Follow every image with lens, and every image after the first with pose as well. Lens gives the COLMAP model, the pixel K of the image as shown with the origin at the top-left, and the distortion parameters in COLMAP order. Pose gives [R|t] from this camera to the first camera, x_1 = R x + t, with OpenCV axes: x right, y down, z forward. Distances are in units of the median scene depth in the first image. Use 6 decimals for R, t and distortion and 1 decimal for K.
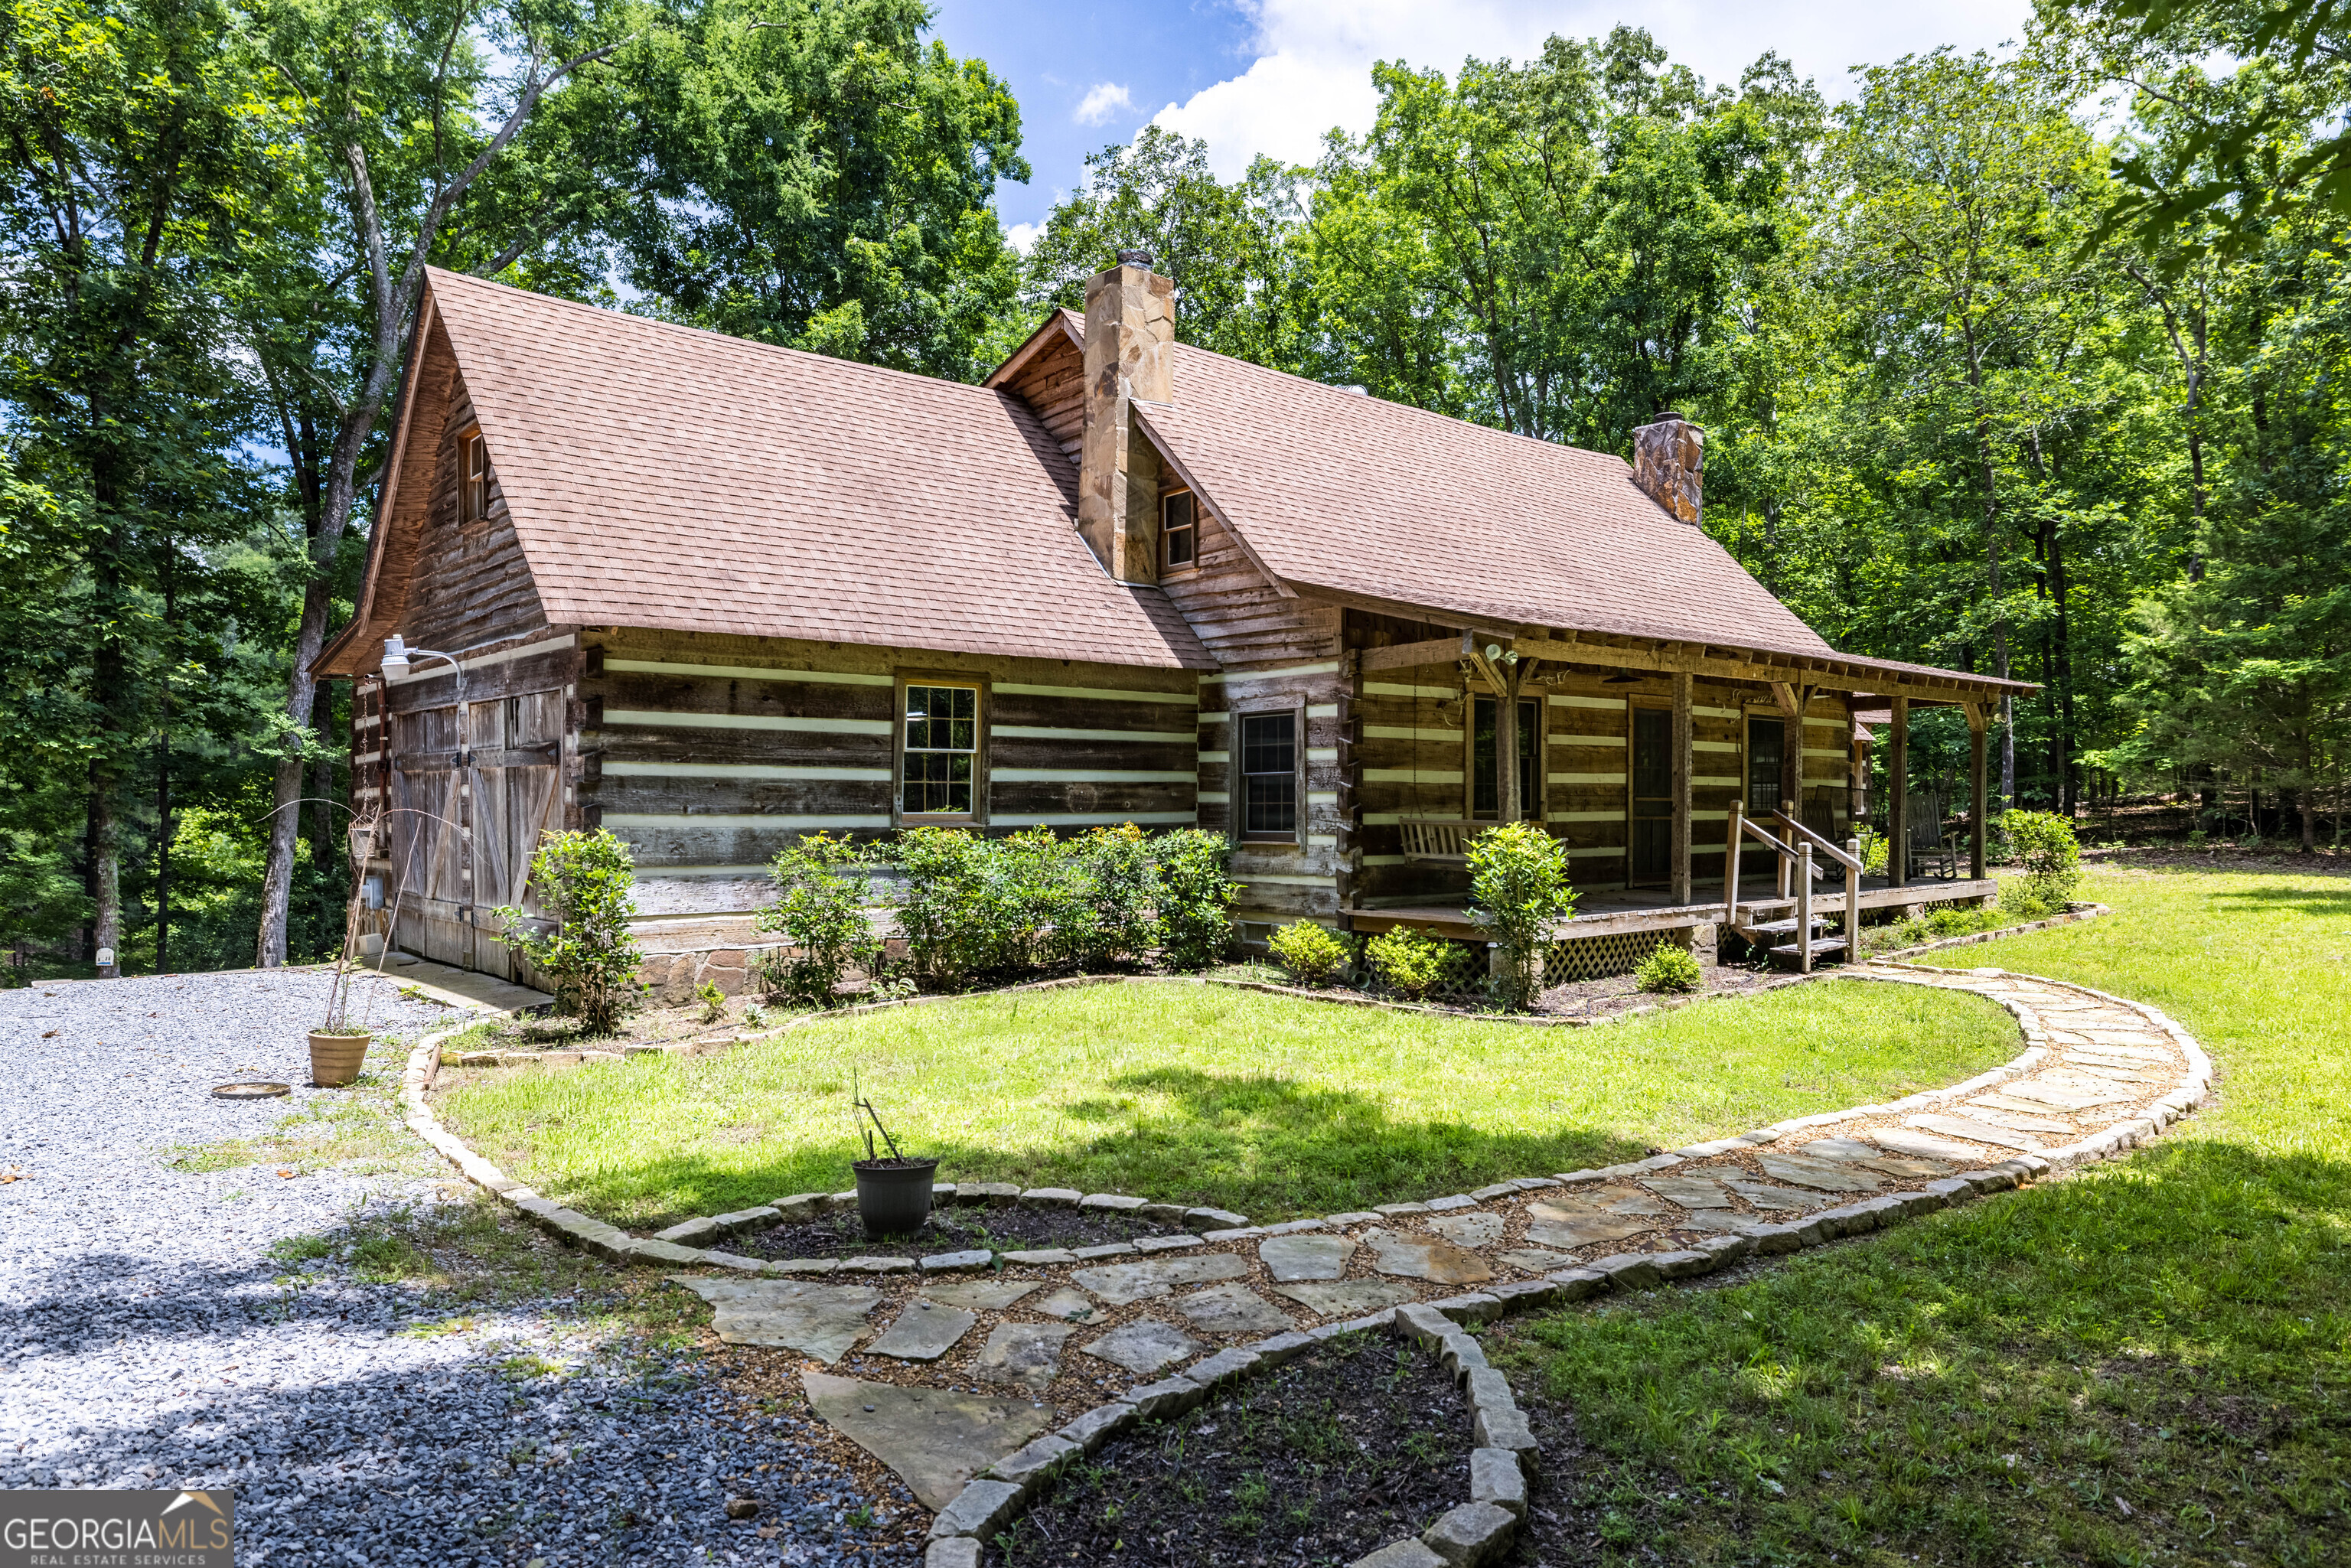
lens RADIAL K [[1499.0, 0, 1174.2], [0, 1499.0, 785.6], [0, 0, 1]] dist [0.007032, 0.000765]
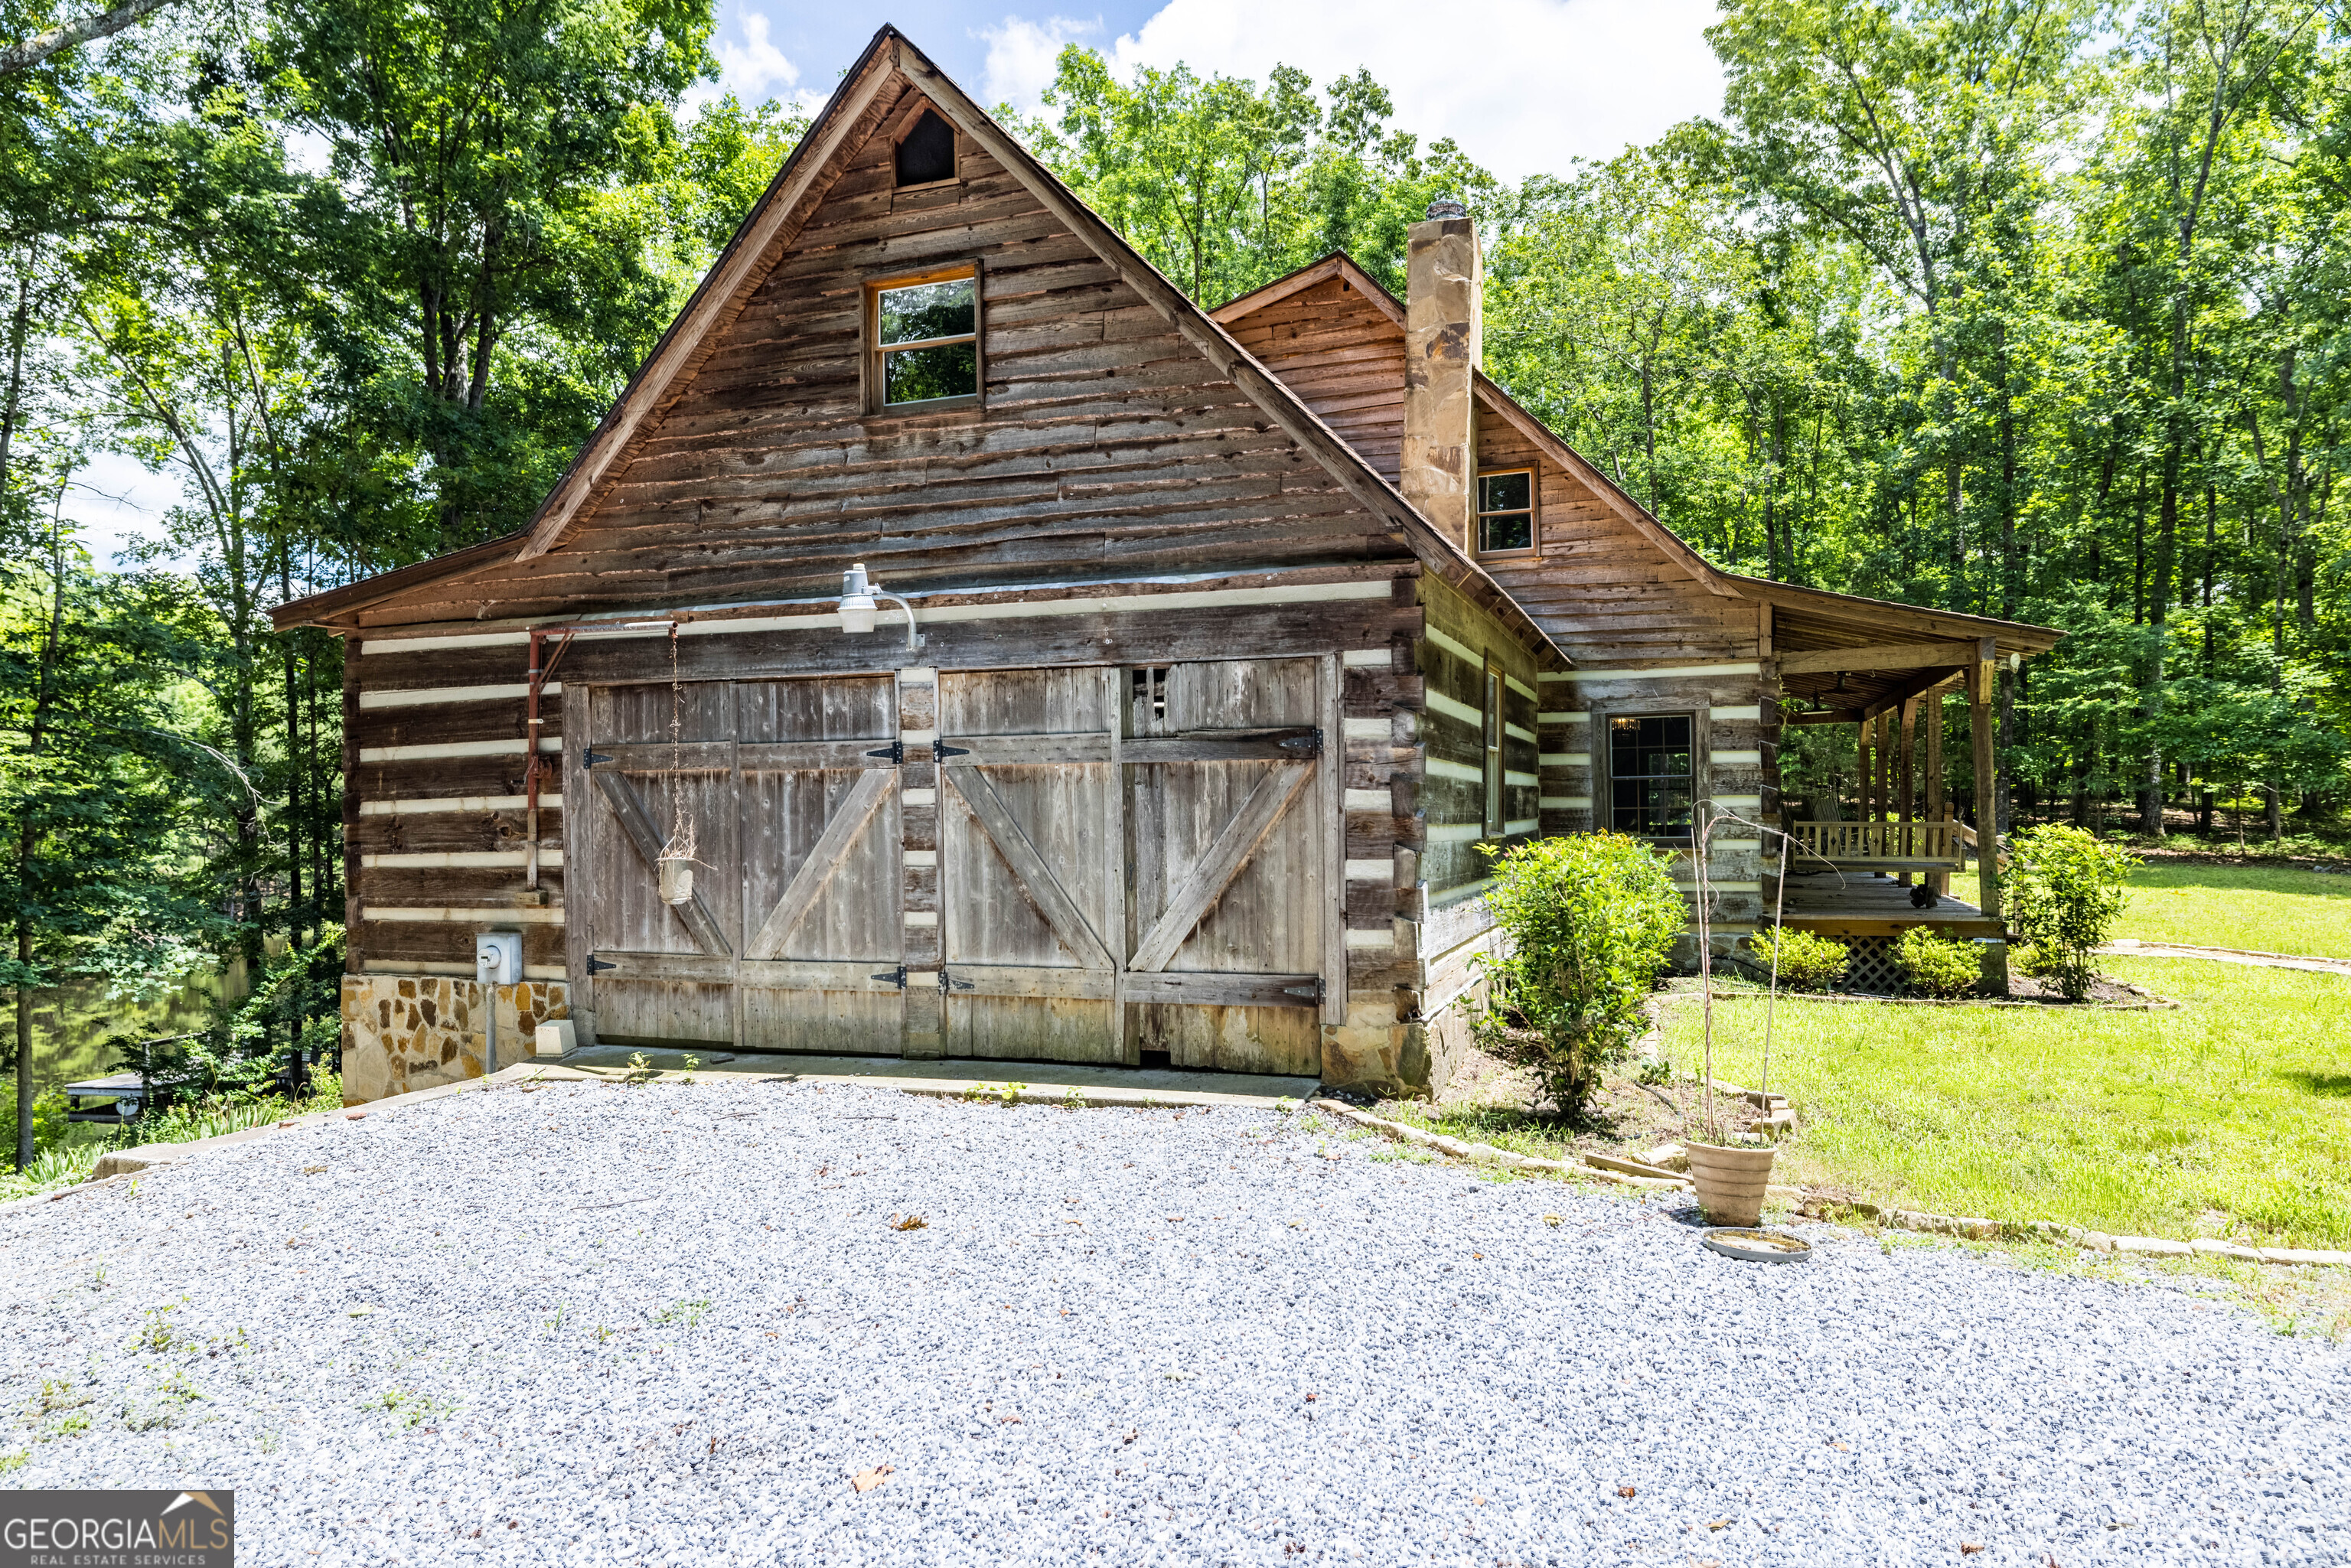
lens RADIAL K [[1499.0, 0, 1179.8], [0, 1499.0, 793.9], [0, 0, 1]] dist [0.007032, 0.000765]
pose [[0.858472, -0.000712, 0.512860, -0.673744], [0.004267, 0.999974, -0.005753, 0.006779], [-0.512843, 0.007127, 0.858453, 0.324498]]
